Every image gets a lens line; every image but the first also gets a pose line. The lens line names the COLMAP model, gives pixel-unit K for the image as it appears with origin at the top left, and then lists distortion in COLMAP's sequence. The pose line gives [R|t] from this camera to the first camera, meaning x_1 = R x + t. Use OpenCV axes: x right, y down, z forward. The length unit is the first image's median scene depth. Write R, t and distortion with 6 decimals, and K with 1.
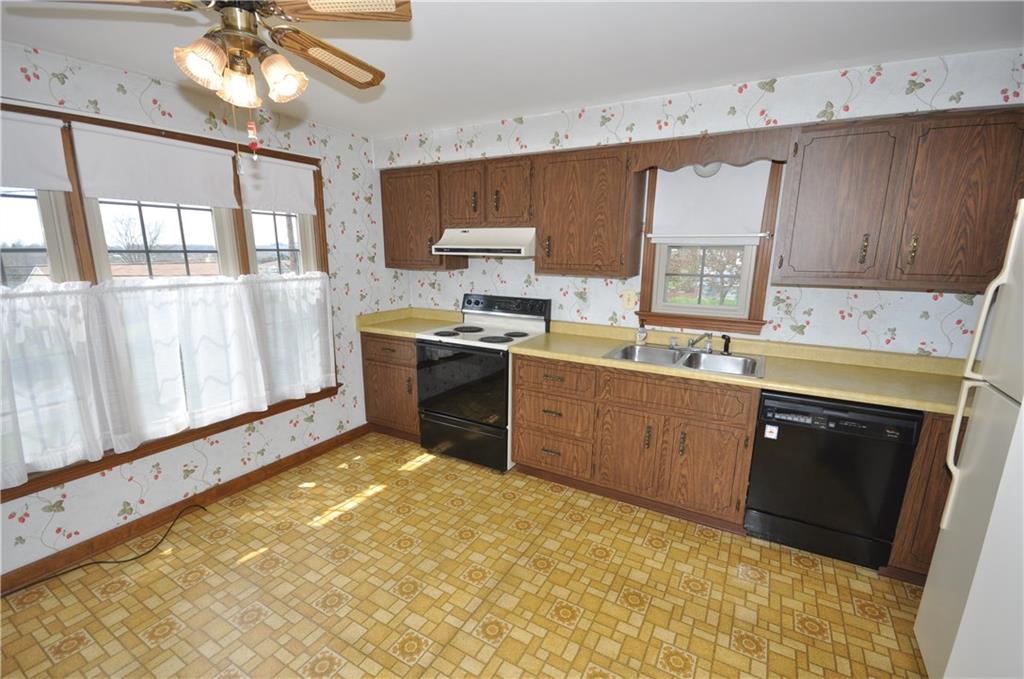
lens RADIAL K [[460.1, 0, 512.0], [0, 460.1, 339.5], [0, 0, 1]] dist [-0.001812, -0.000737]
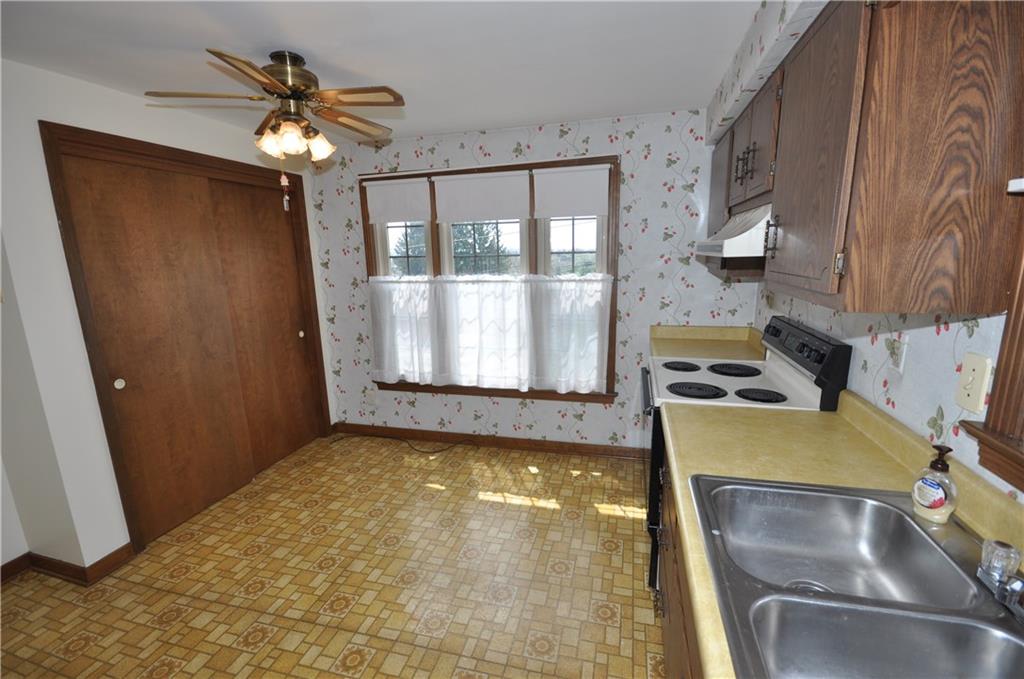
lens RADIAL K [[460.1, 0, 512.0], [0, 460.1, 339.5], [0, 0, 1]] dist [-0.001812, -0.000737]
pose [[0.245261, 0.167246, -0.954922, 0.542025], [-0.158682, 0.978648, 0.130646, -0.120968], [0.956382, 0.119487, 0.266563, 0.641705]]
